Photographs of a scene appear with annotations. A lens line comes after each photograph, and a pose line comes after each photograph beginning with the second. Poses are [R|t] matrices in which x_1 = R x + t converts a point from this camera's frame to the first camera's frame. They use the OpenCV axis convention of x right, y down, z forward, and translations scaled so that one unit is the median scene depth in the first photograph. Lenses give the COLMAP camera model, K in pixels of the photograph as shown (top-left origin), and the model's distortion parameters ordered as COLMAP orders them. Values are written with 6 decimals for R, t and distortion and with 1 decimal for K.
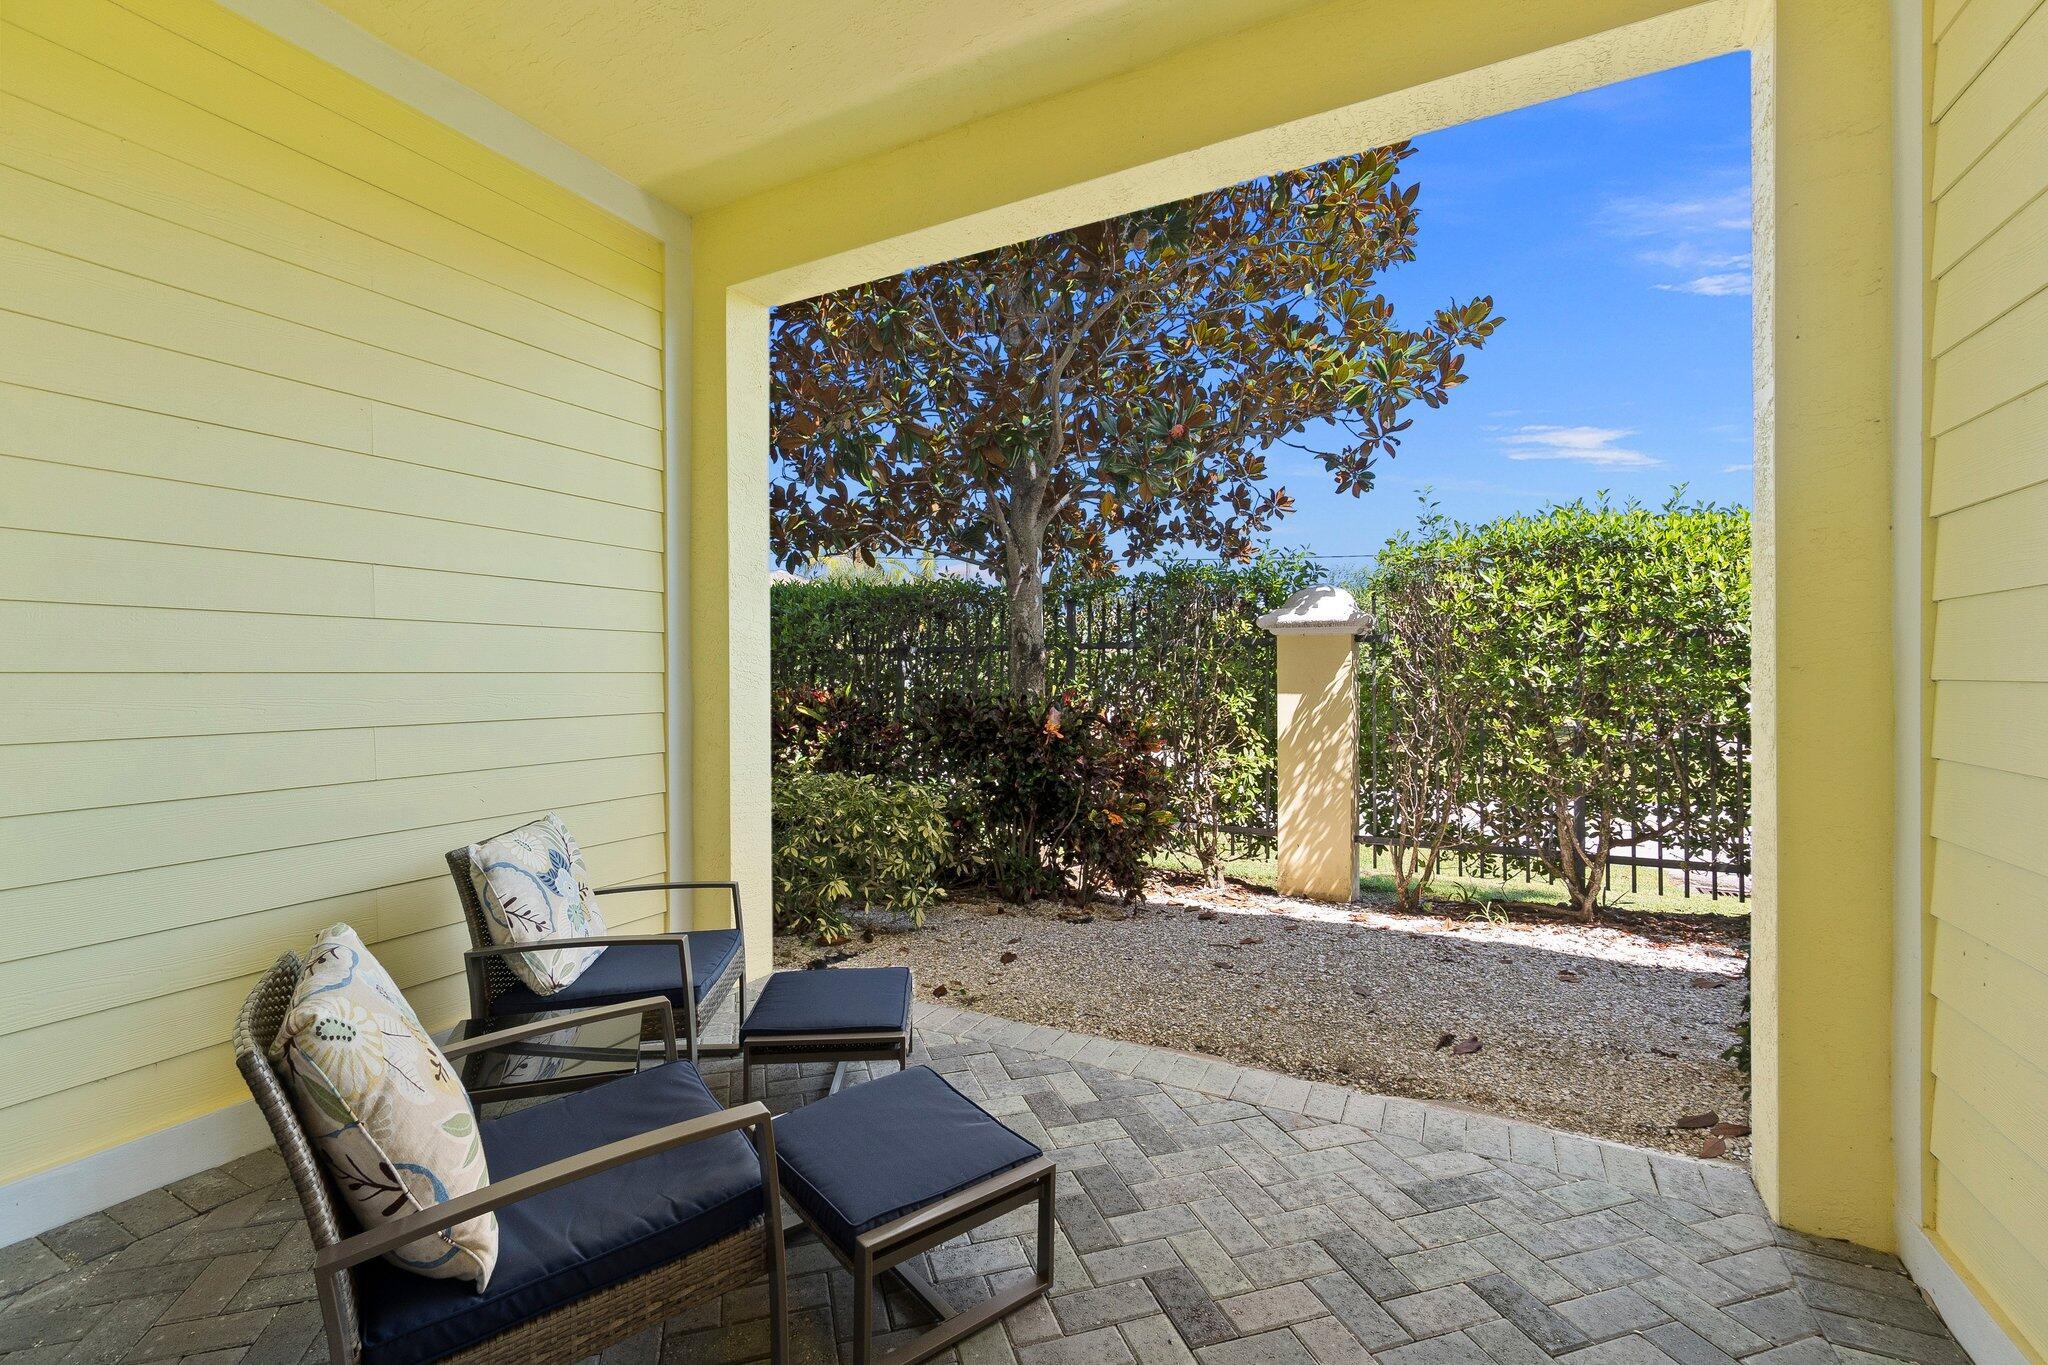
lens RADIAL K [[881.2, 0, 995.7], [0, 881.2, 677.6], [0, 0, 1]] dist [-0.005073, 0.001911]
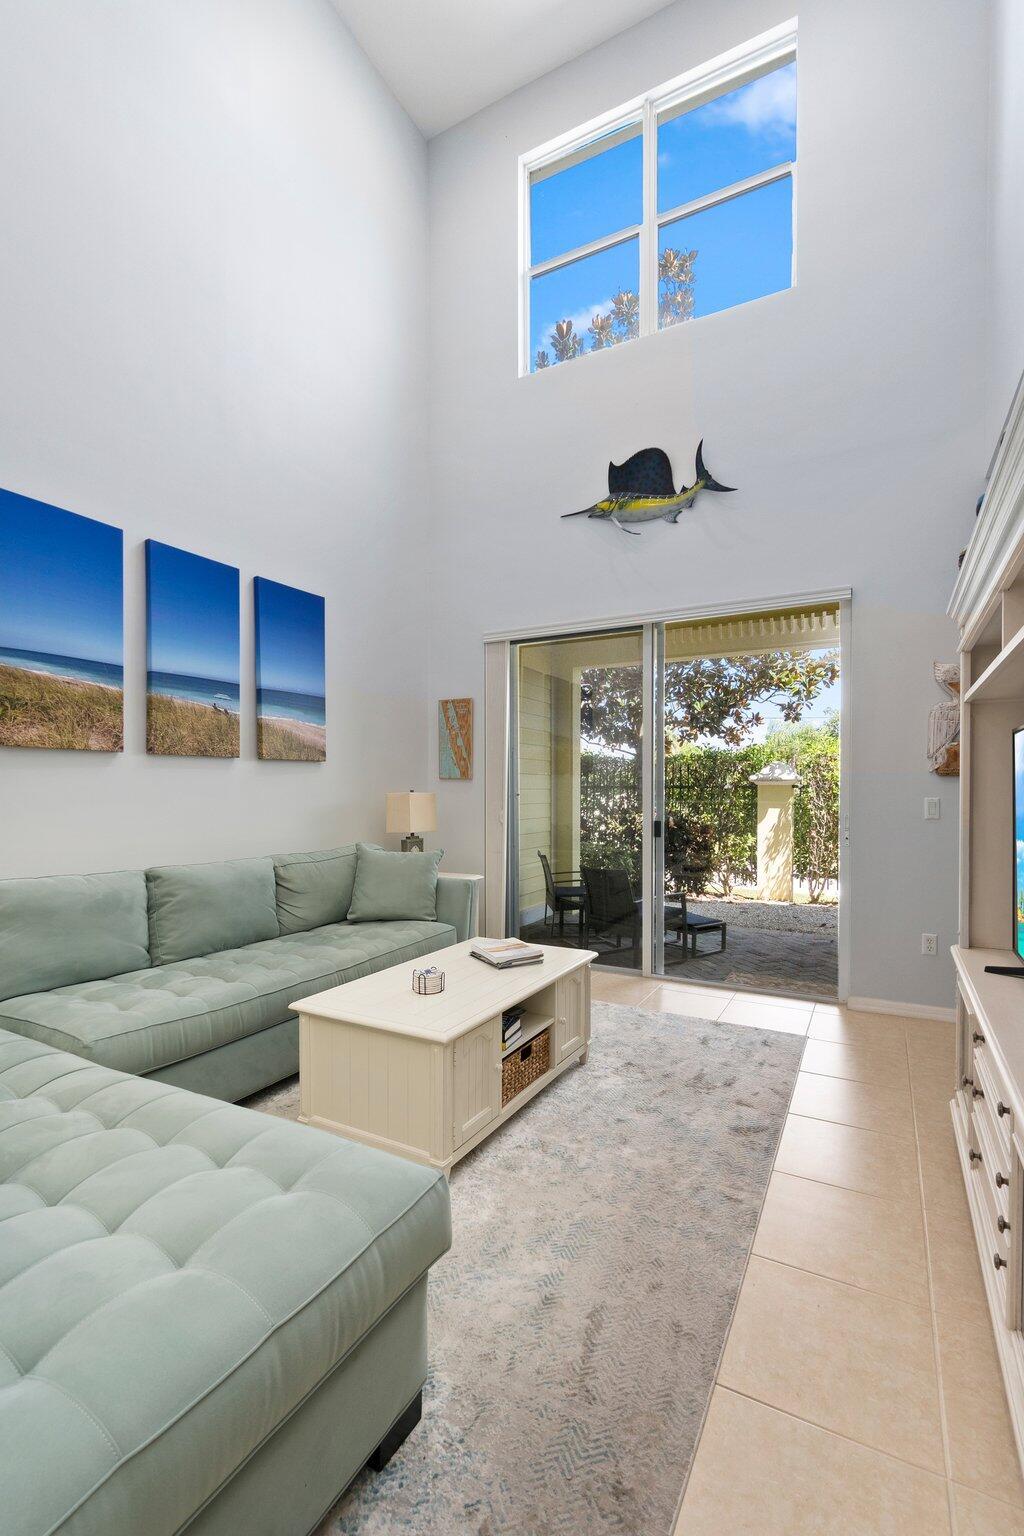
lens RADIAL K [[660.9, 0, 510.1], [0, 660.9, 796.6], [0, 0, 1]] dist [-0.005073, 0.001911]
pose [[0.999981, 0.005480, -0.002932, -0.326278], [-0.005467, 0.999974, 0.004654, -0.021995], [0.002957, -0.004637, 0.999985, -0.730770]]
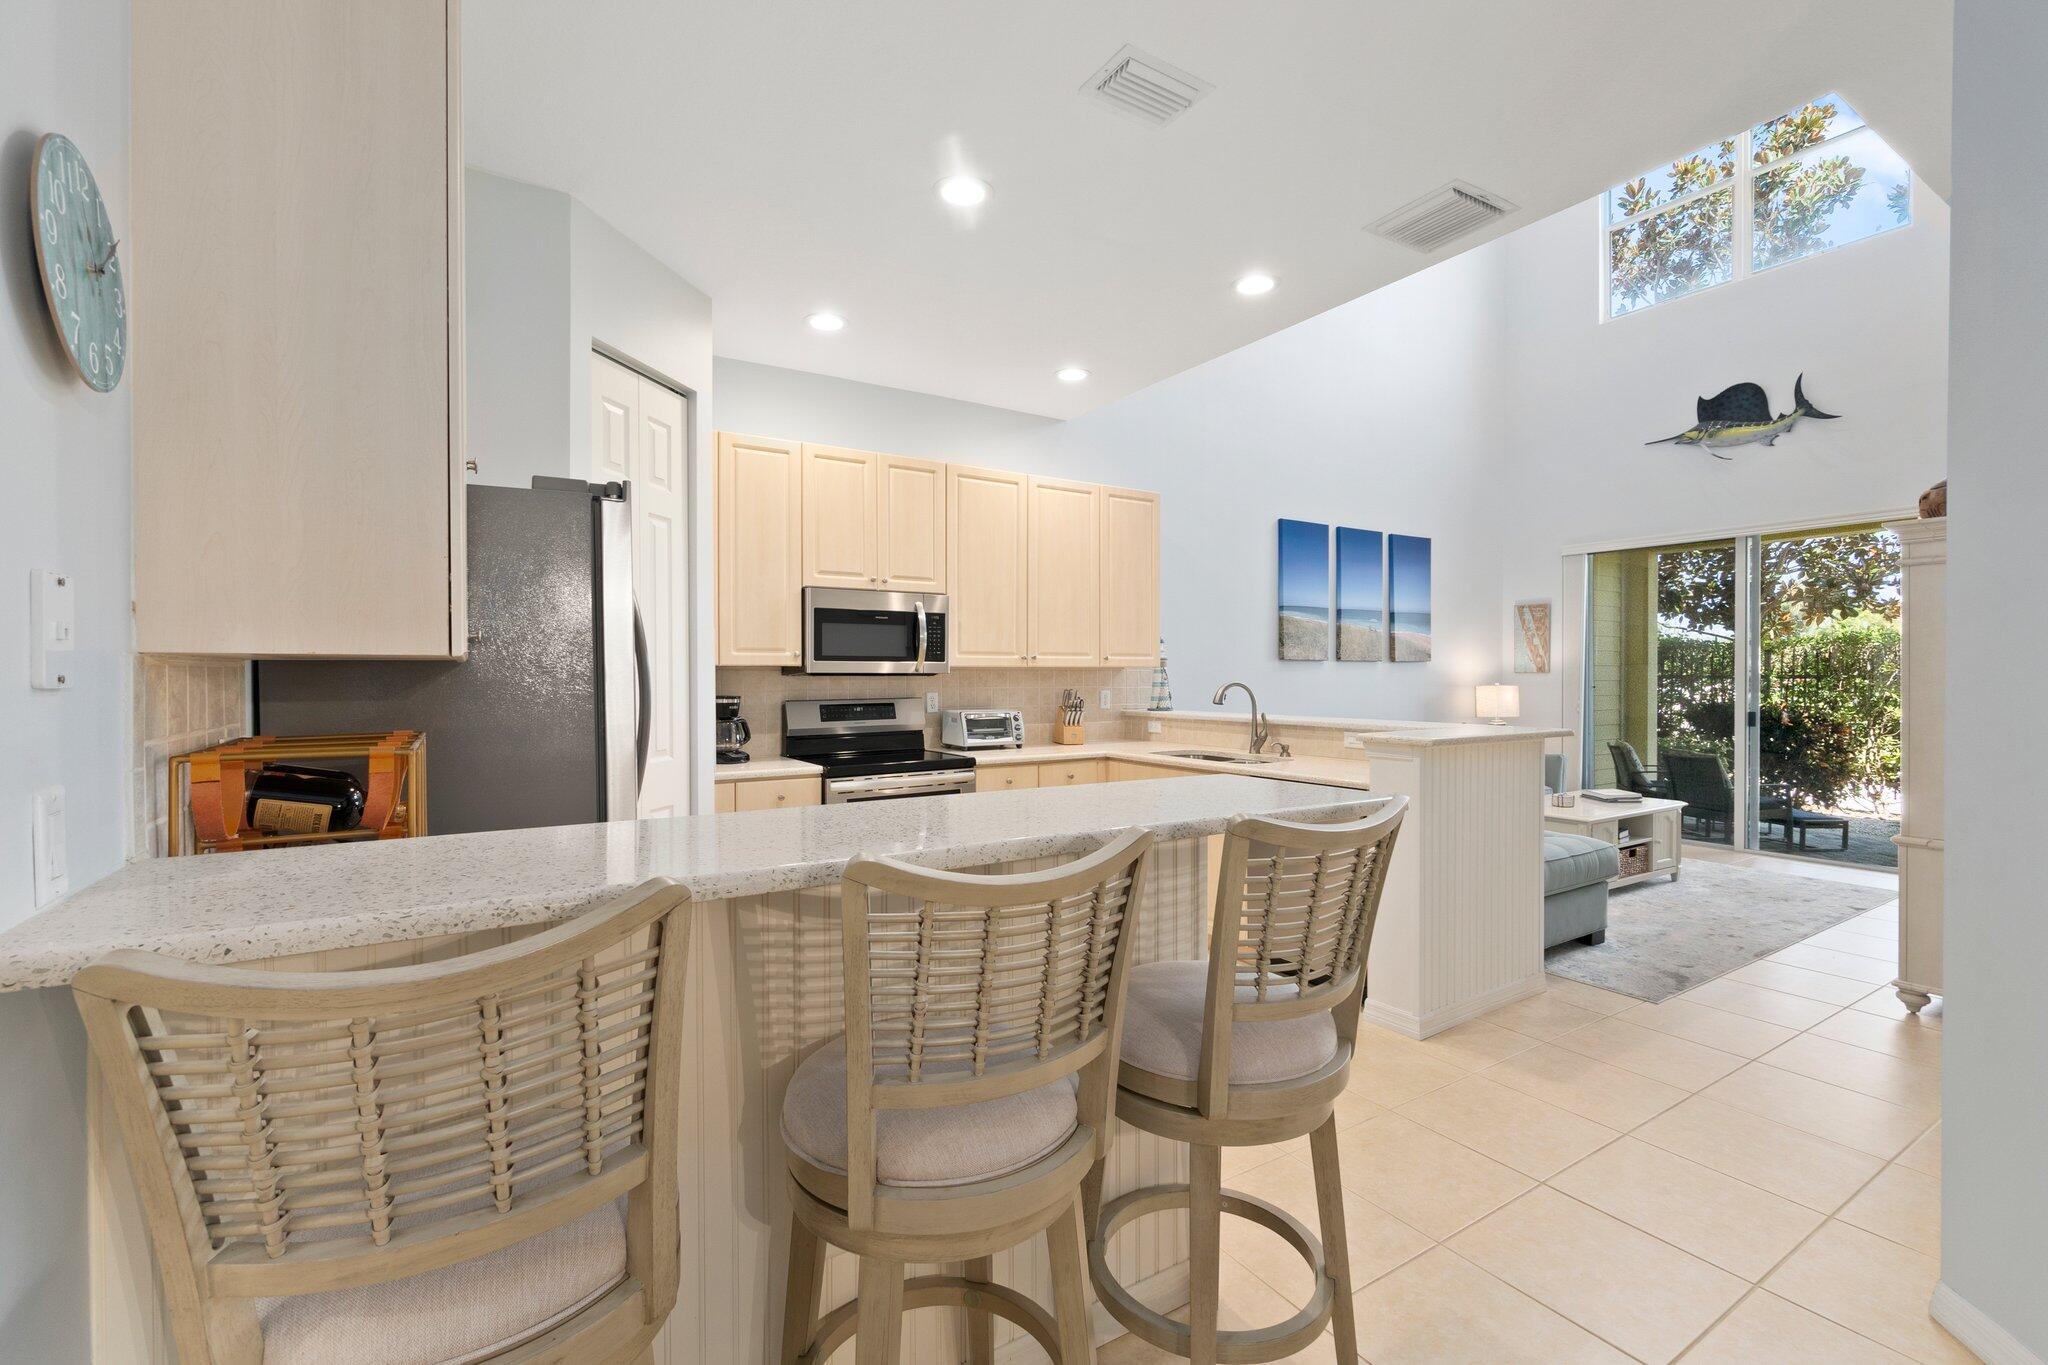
lens RADIAL K [[881.2, 0, 1022.8], [0, 881.2, 682.4], [0, 0, 1]] dist [-0.005073, 0.001911]
pose [[0.875258, 0.009835, -0.483556, -0.443549], [-0.007820, 0.999950, 0.006183, -0.029803], [0.483593, -0.001630, 0.875291, -1.487082]]
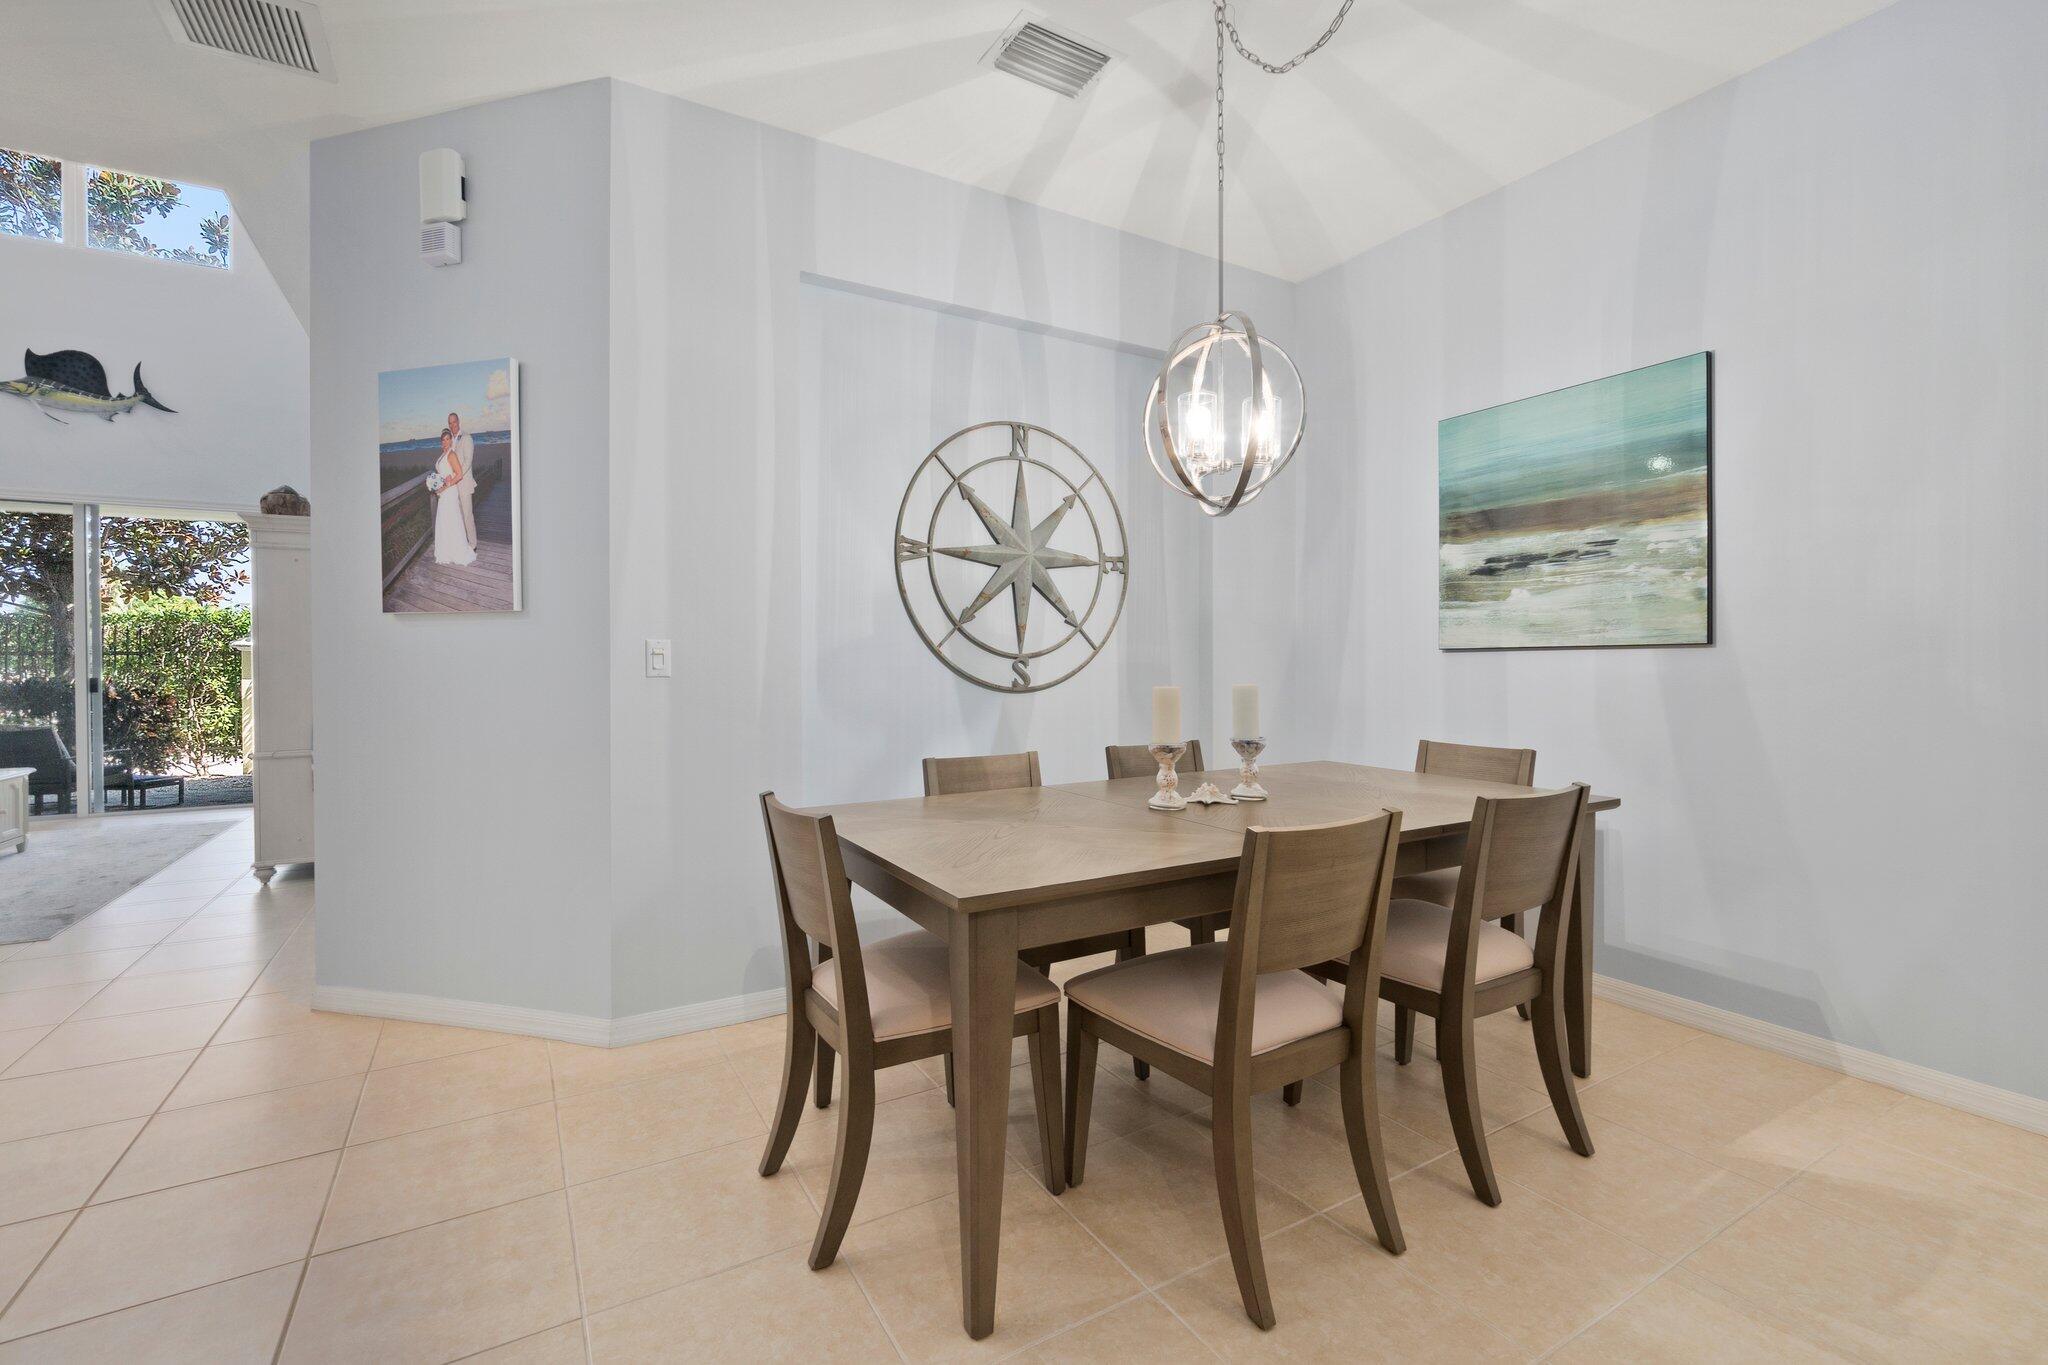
lens RADIAL K [[881.2, 0, 991.6], [0, 881.2, 664.4], [0, 0, 1]] dist [-0.005073, 0.001911]
pose [[0.522802, -0.002642, 0.852450, -0.545784], [0.010556, 0.999939, -0.003375, 0.011010], [-0.852389, 0.010763, 0.522797, -1.665380]]
